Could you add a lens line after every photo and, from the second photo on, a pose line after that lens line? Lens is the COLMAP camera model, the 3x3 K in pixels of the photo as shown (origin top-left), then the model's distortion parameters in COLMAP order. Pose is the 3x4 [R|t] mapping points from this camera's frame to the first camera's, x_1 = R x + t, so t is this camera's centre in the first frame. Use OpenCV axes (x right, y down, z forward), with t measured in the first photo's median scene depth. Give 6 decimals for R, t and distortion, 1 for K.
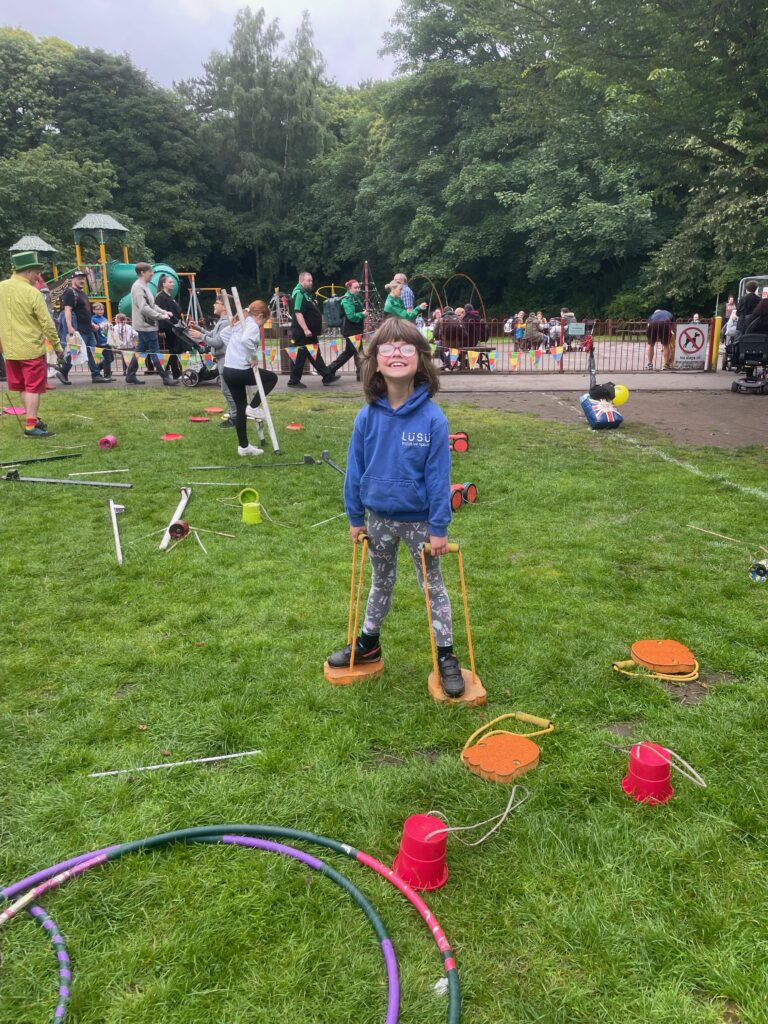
lens RADIAL K [[756.5, 0, 389.3], [0, 756.5, 514.9], [0, 0, 1]] dist [0.066546, -0.098803]
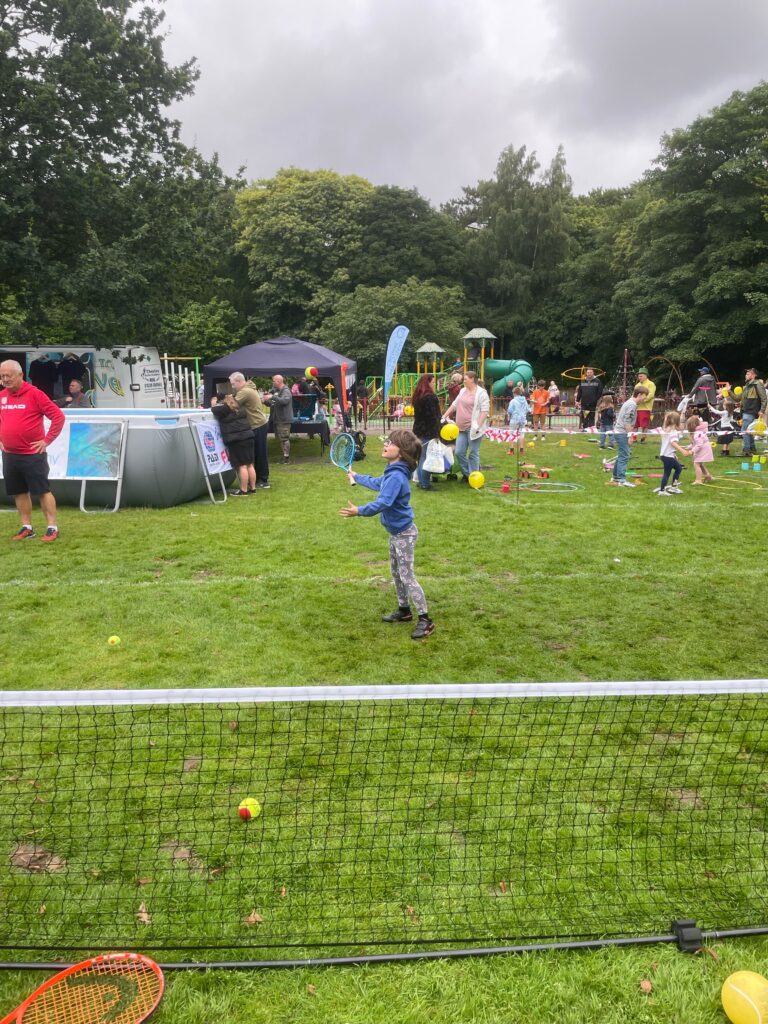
lens RADIAL K [[756.5, 0, 389.3], [0, 756.5, 514.9], [0, 0, 1]] dist [0.066546, -0.098803]
pose [[0.974345, 0.037140, -0.221973, -0.087906], [-0.057392, 0.994684, -0.085494, 0.046008], [0.217618, 0.096041, 0.971297, -0.190789]]
